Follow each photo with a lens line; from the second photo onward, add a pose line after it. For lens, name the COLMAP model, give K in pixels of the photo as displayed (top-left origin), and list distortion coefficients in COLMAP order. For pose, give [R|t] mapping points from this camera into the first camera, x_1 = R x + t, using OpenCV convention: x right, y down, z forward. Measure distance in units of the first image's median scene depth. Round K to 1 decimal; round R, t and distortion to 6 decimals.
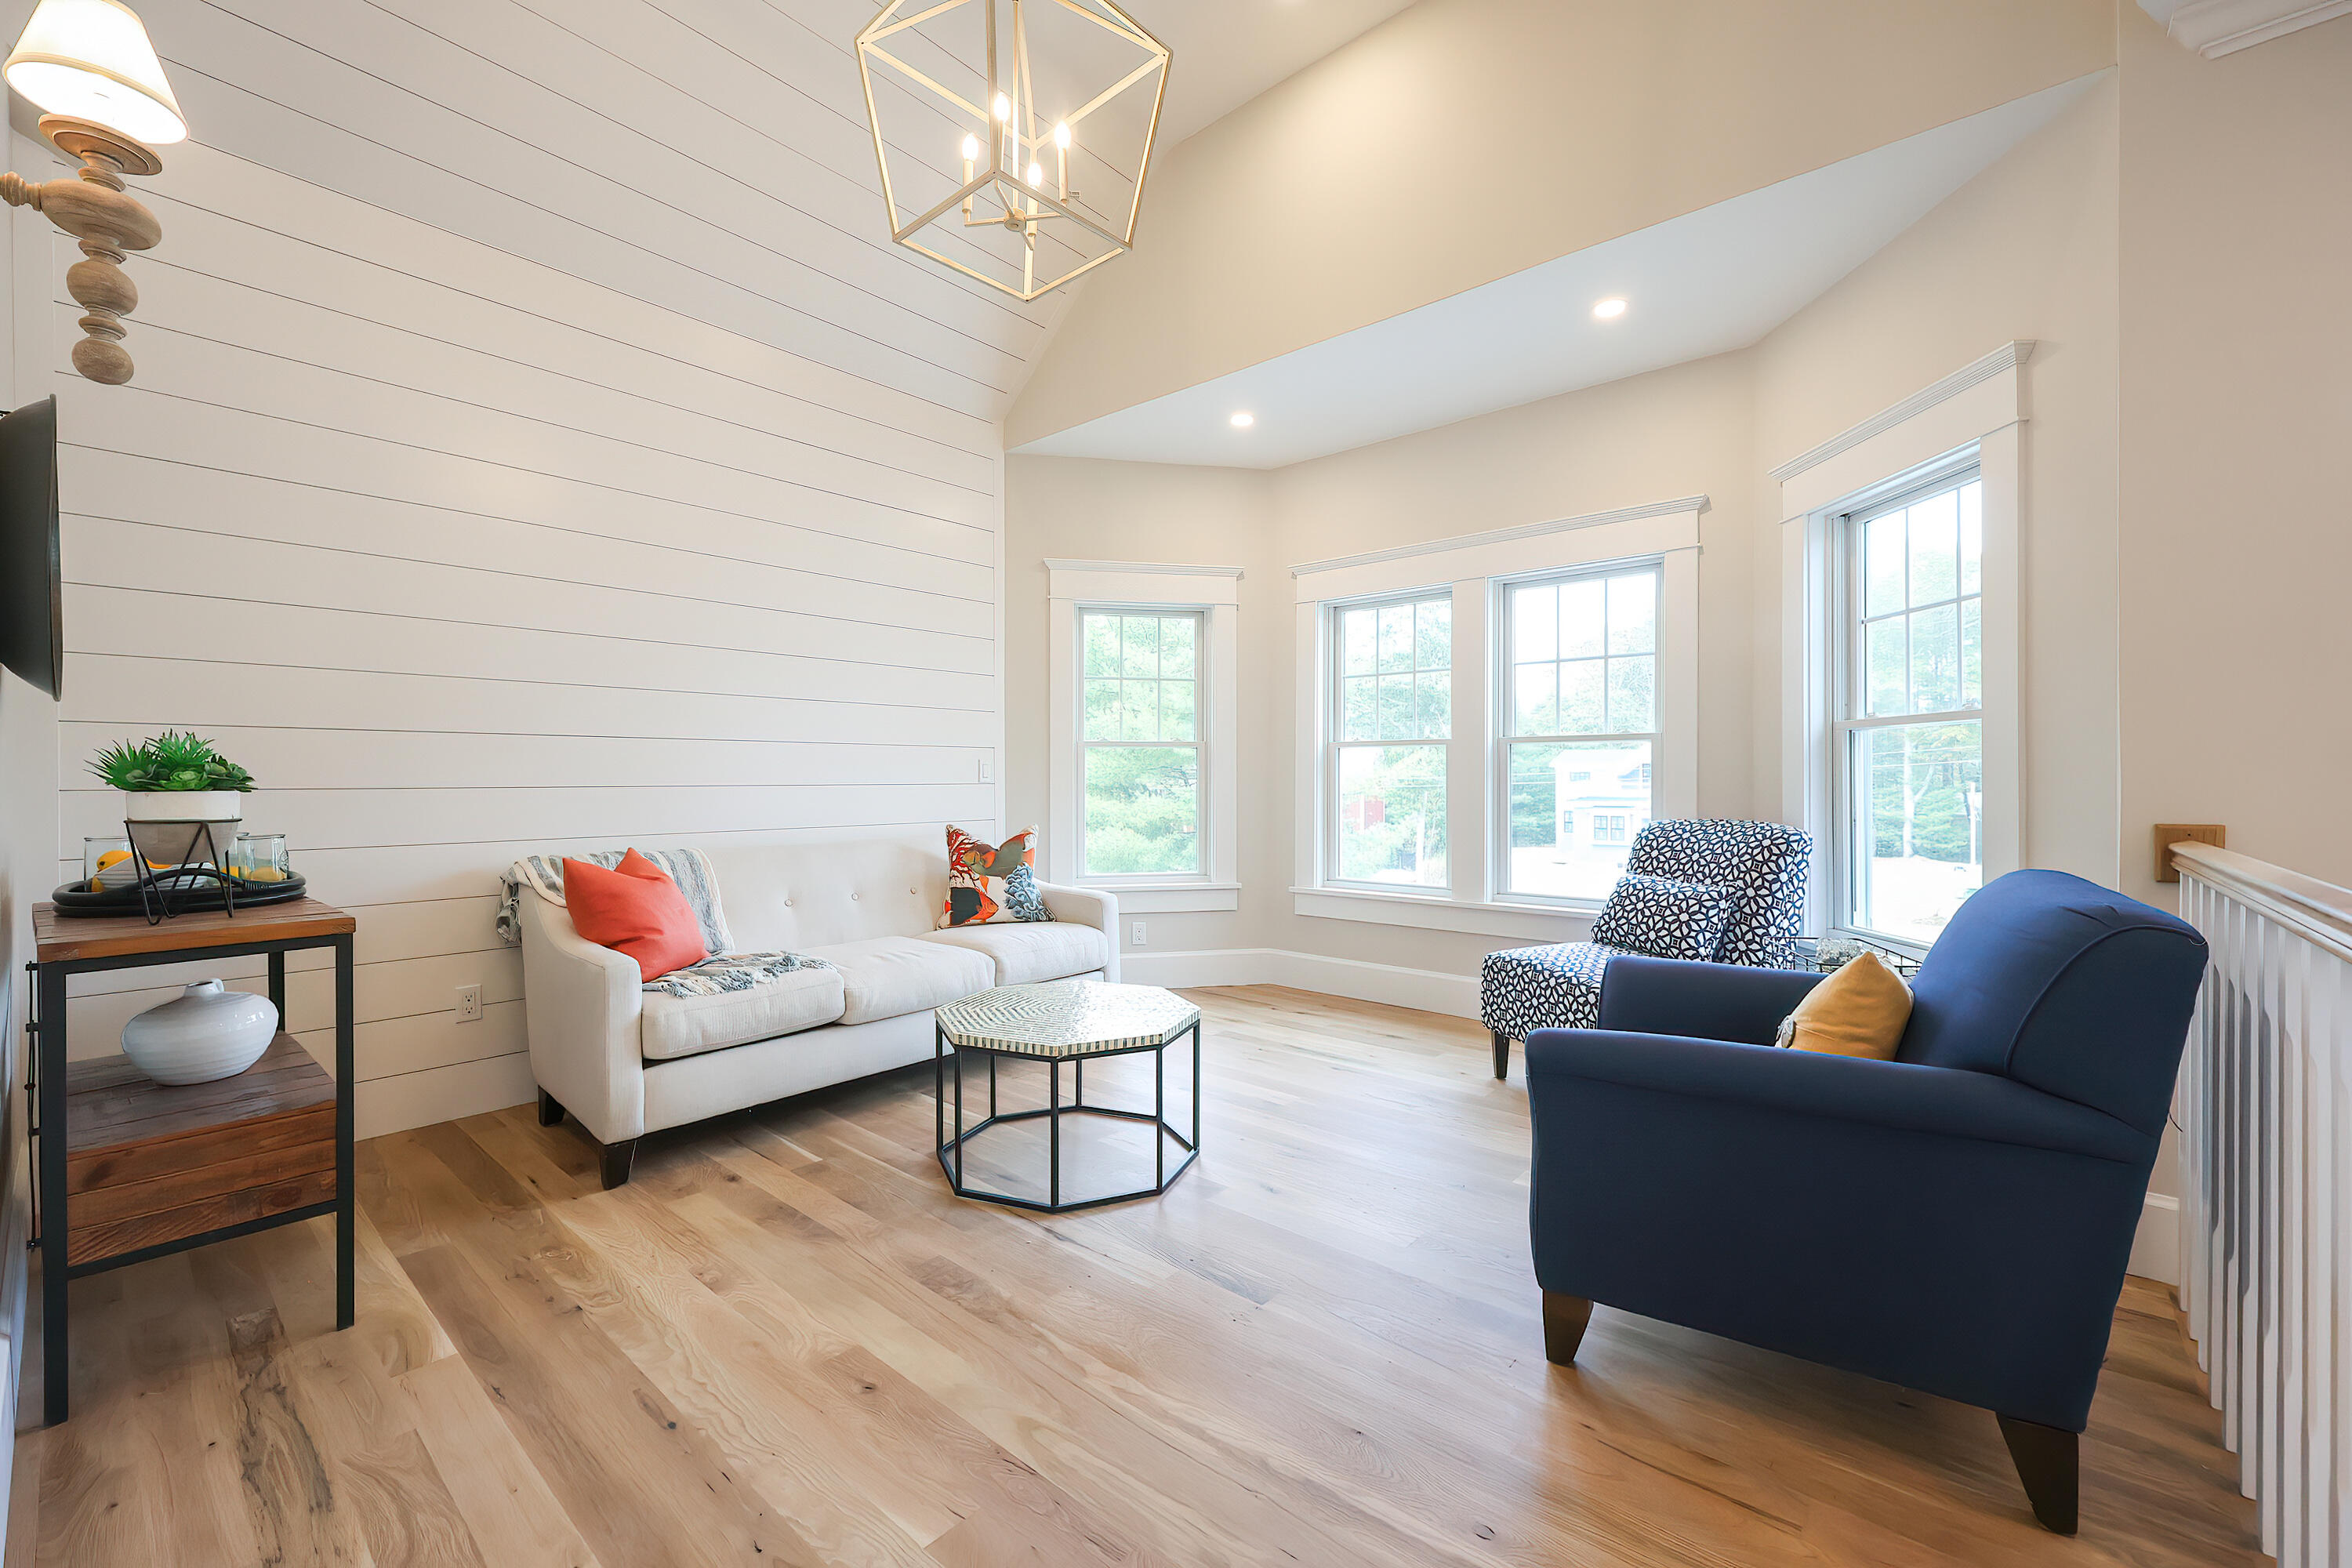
lens RADIAL K [[938.2, 0, 1166.8], [0, 938.2, 779.2], [0, 0, 1]] dist [-0.001415, -0.000096]
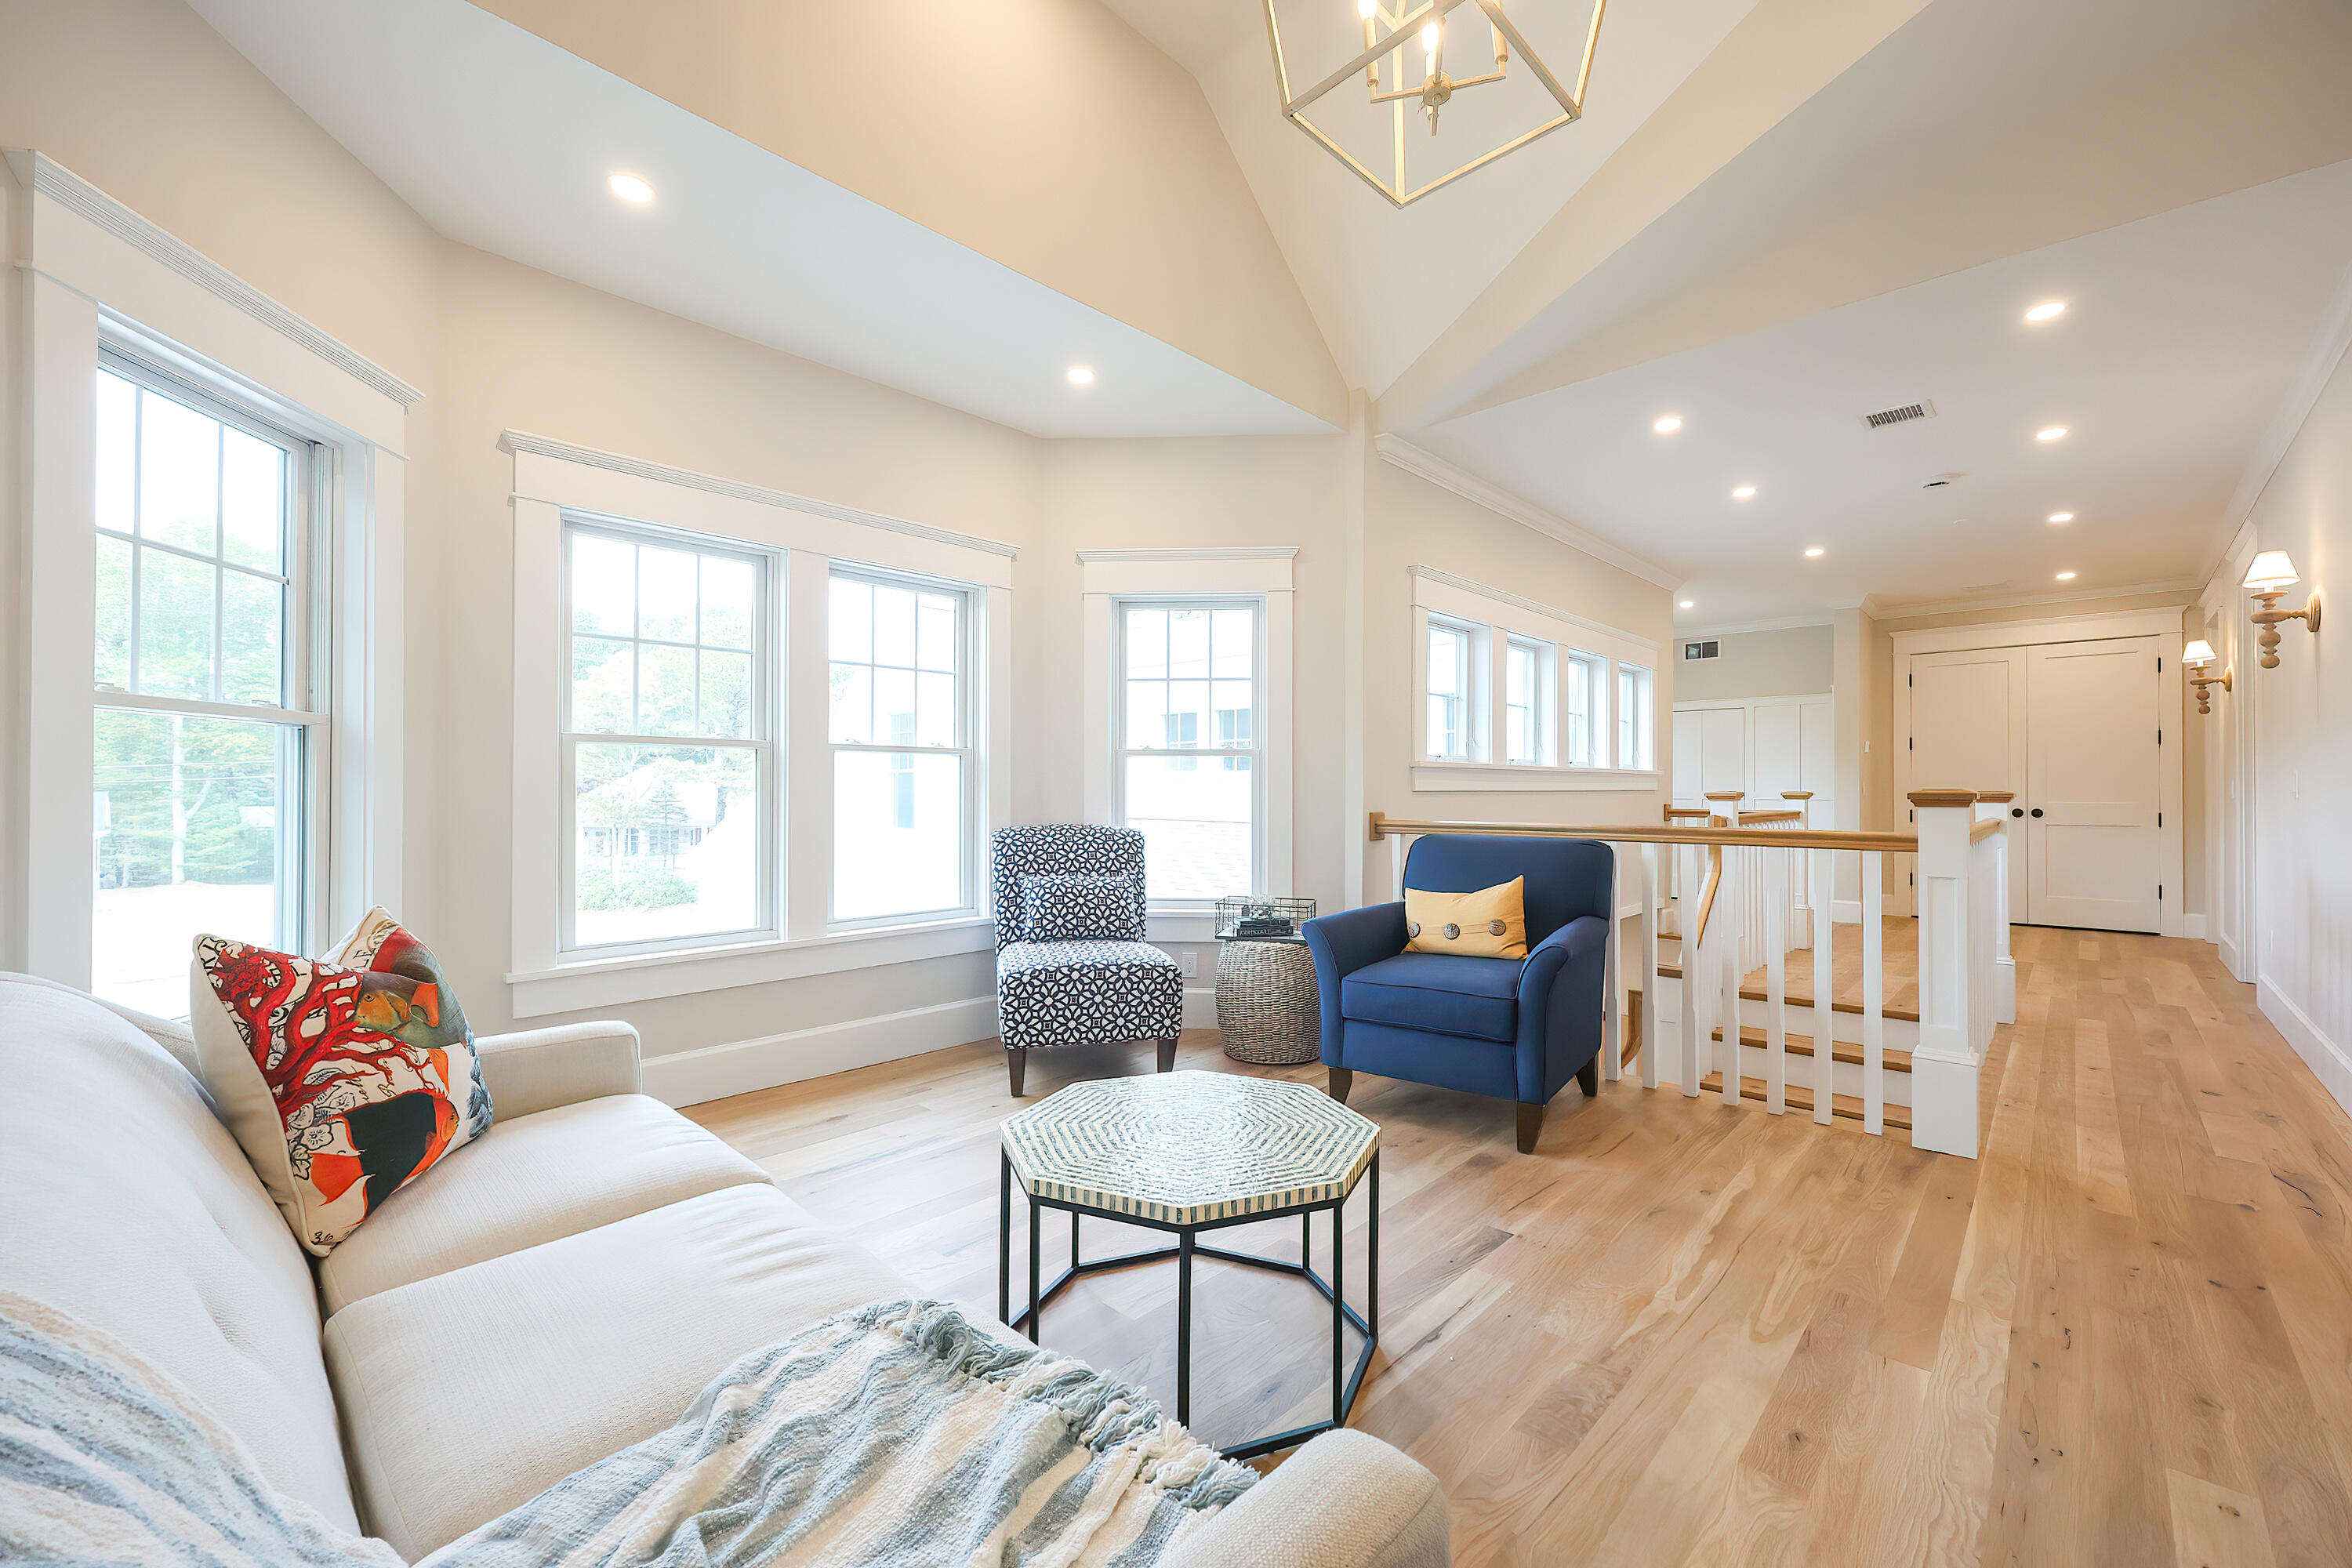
lens RADIAL K [[978.1, 0, 1181.8], [0, 978.1, 778.4], [0, 0, 1]] dist [-0.000063, 0.000214]
pose [[0.034825, 0.011688, 0.999325, -0.578092], [0.001583, 0.999930, -0.011751, -0.000335], [-0.999392, 0.001992, 0.034804, 0.689456]]
